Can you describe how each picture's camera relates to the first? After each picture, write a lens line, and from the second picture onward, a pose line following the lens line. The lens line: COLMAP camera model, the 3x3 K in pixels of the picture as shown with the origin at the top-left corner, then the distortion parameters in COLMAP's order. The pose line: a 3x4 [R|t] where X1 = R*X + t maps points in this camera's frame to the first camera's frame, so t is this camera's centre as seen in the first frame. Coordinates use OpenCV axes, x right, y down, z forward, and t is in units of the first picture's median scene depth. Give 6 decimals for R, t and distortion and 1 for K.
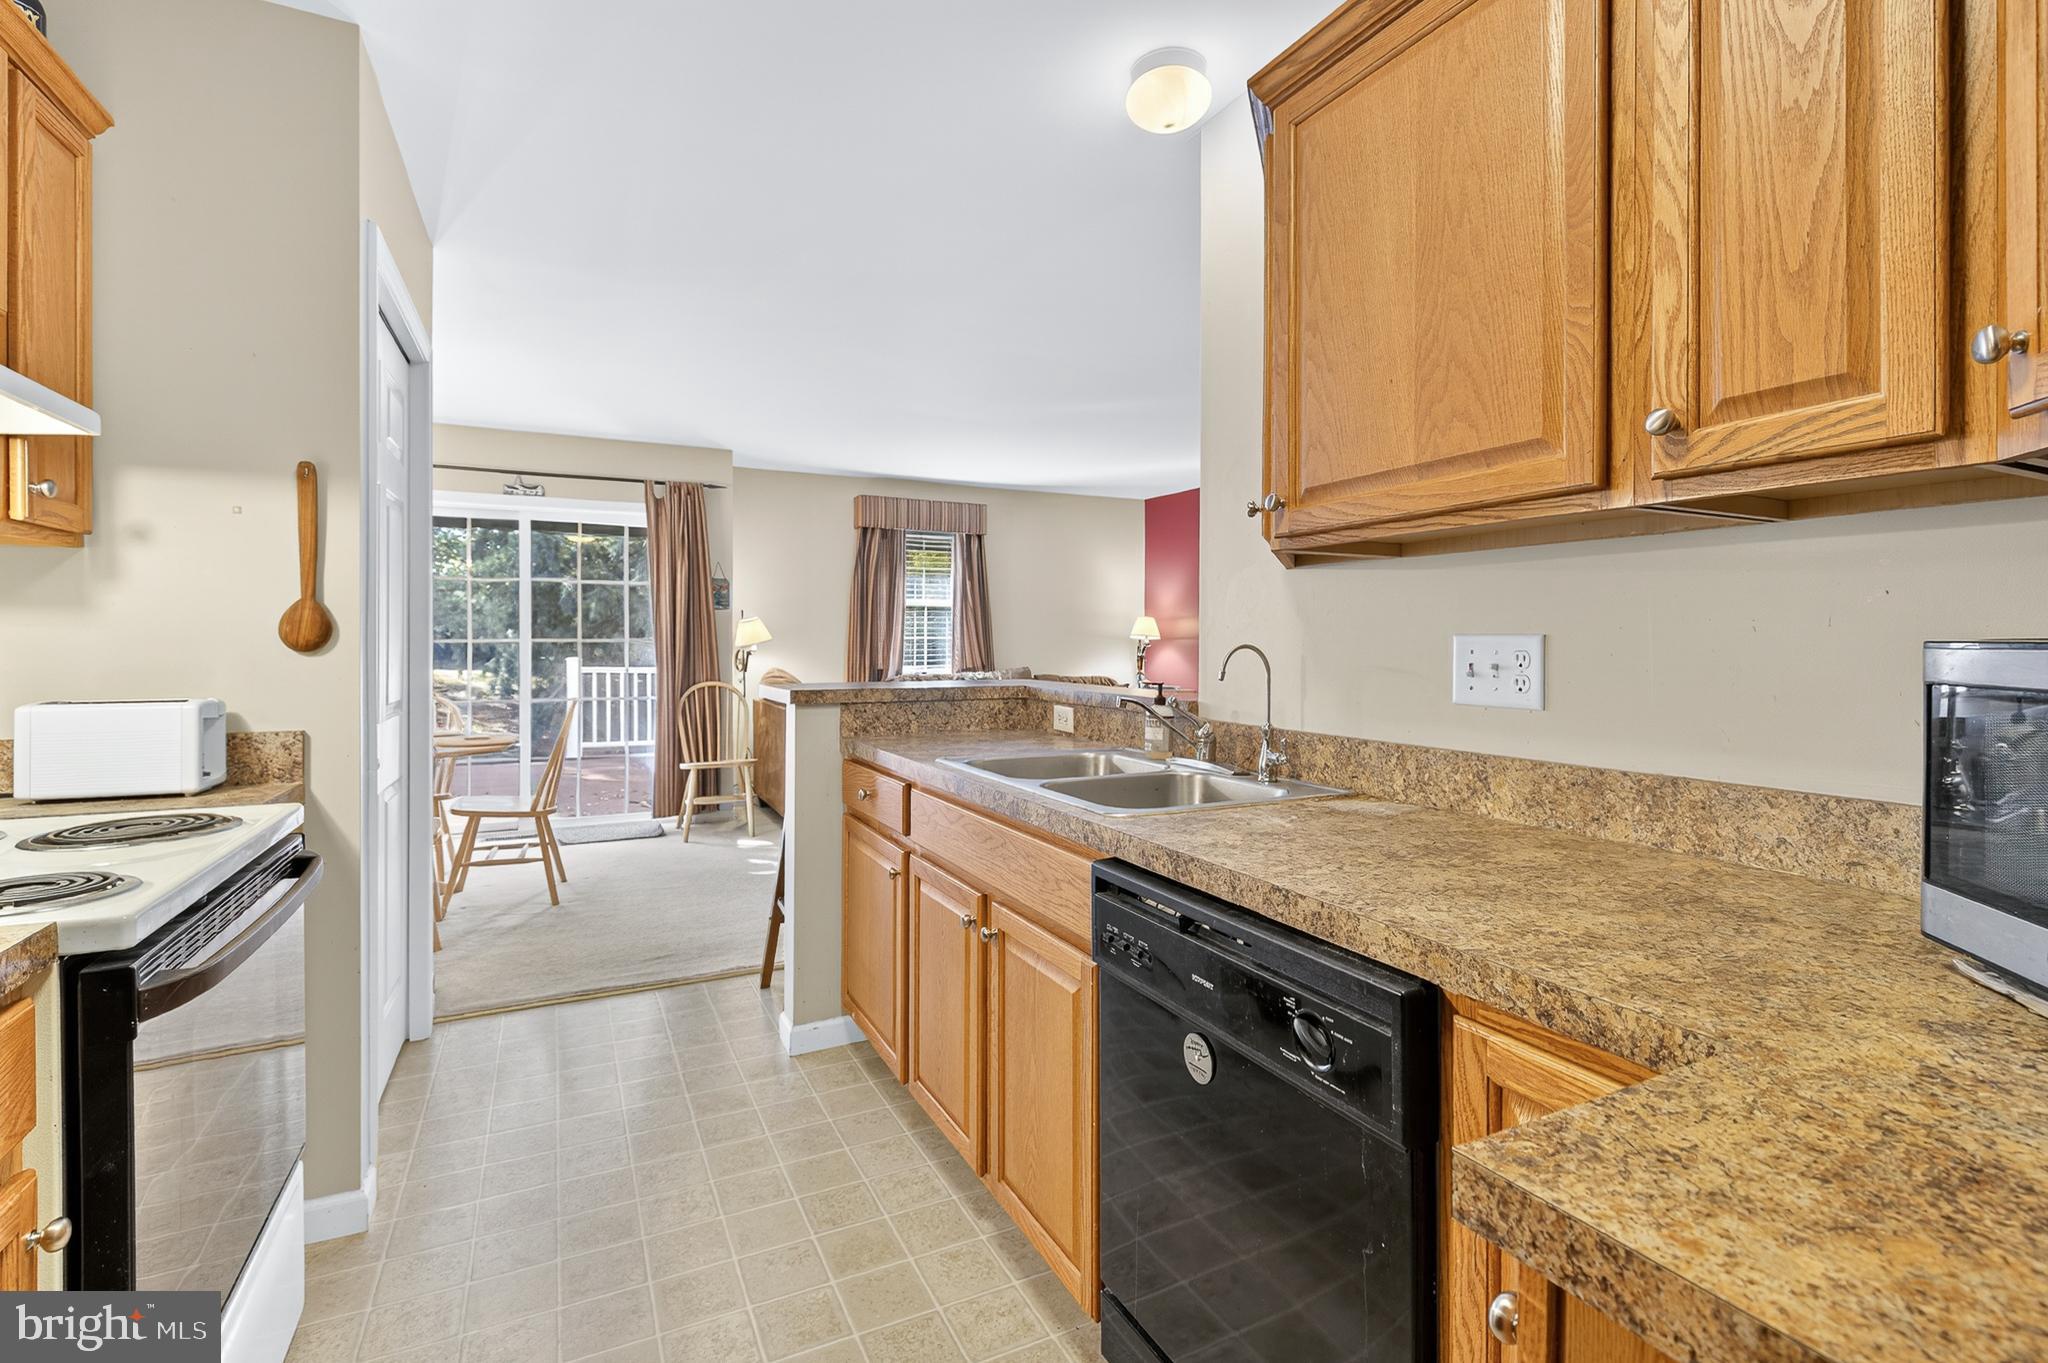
lens RADIAL K [[931.9, 0, 1025.3], [0, 931.9, 651.9], [0, 0, 1]] dist [0.000053, -0.000154]
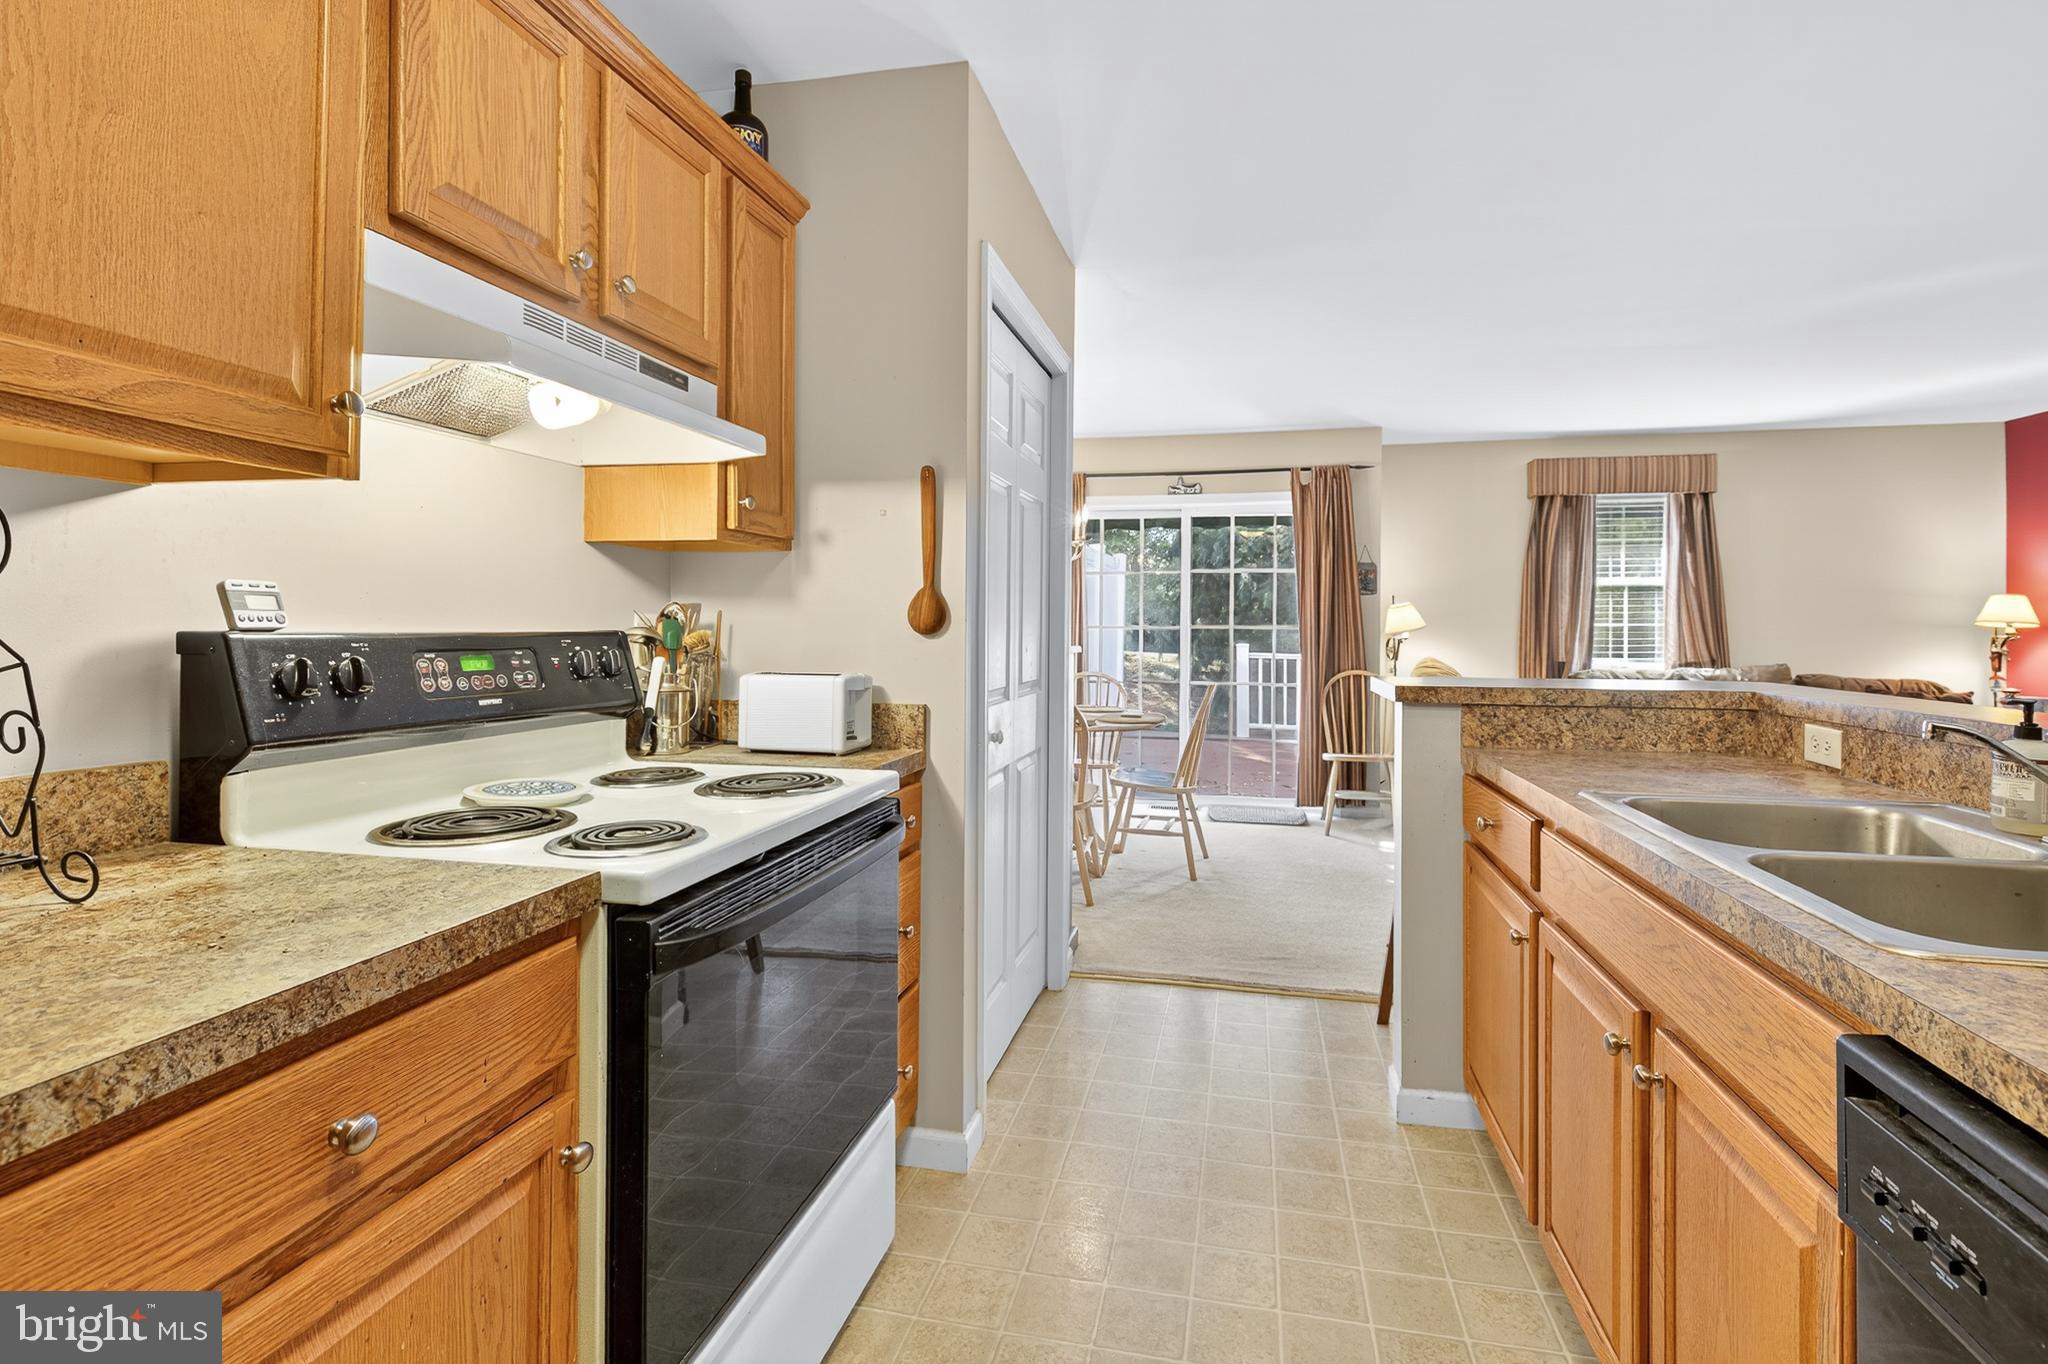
lens RADIAL K [[909.2, 0, 1059.1], [0, 909.2, 628.2], [0, 0, 1]] dist [0.026045, -0.021355]
pose [[0.778450, 0.001676, -0.627705, 0.025202], [-0.009813, 0.999907, -0.009500, 0.000655], [0.627630, 0.013555, 0.778394, 0.150917]]
